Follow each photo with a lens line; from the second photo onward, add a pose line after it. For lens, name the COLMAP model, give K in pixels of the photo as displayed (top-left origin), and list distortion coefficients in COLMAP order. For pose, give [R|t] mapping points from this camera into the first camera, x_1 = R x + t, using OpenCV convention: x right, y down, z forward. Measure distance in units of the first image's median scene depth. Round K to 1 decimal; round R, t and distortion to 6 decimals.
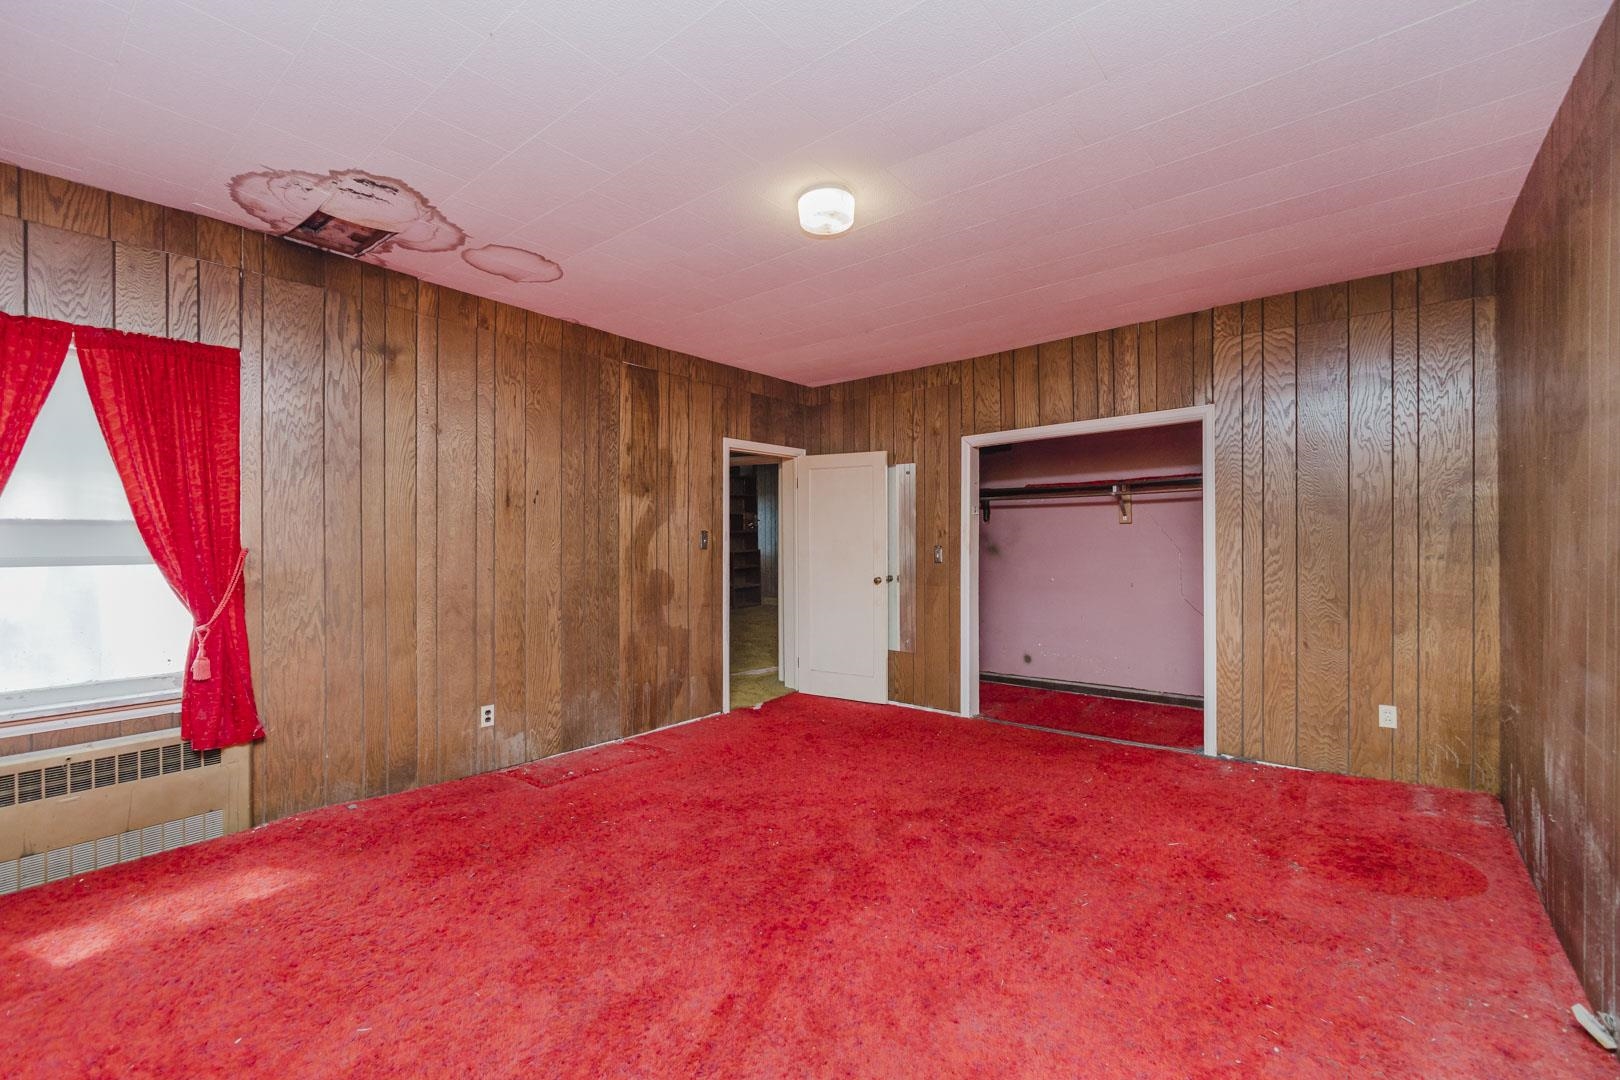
lens RADIAL K [[701.2, 0, 807.9], [0, 701.2, 537.1], [0, 0, 1]] dist [-0.004260, -0.000644]
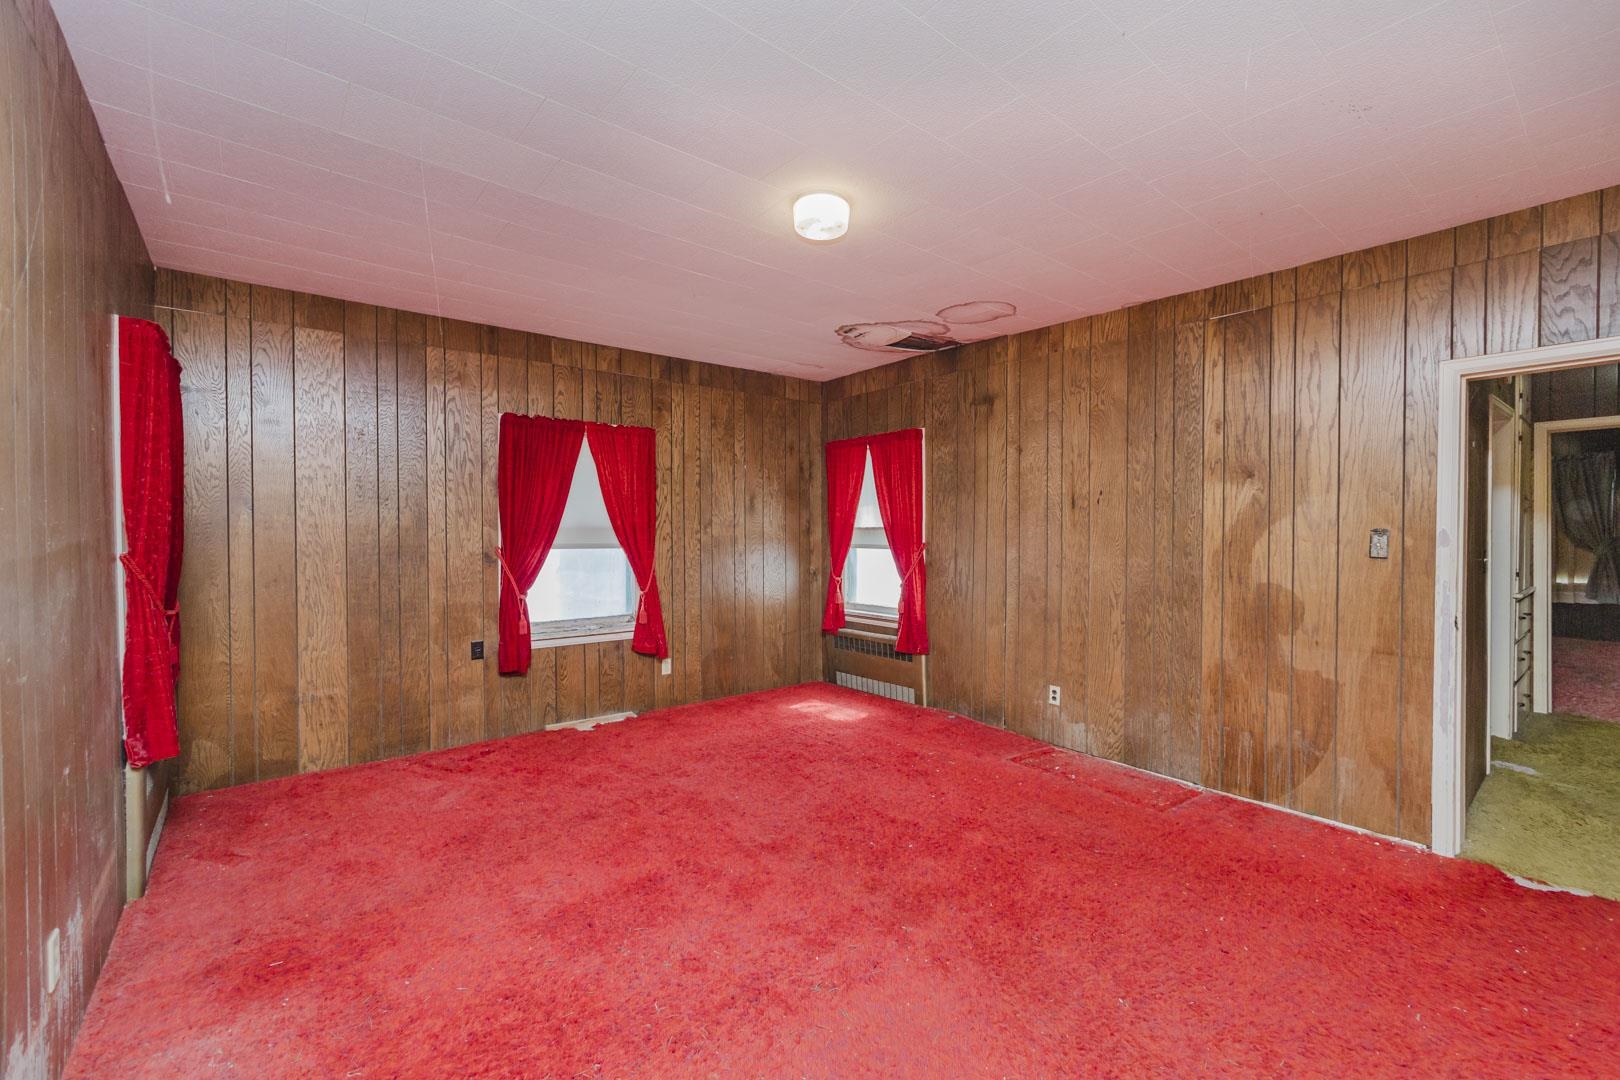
lens RADIAL K [[701.2, 0, 808.5], [0, 701.2, 540.4], [0, 0, 1]] dist [-0.004260, -0.000644]
pose [[-0.216077, 0.012597, -0.976295, 0.662556], [-0.000681, 0.999915, 0.013052, -0.007787], [0.976376, 0.003486, -0.216049, 0.779770]]
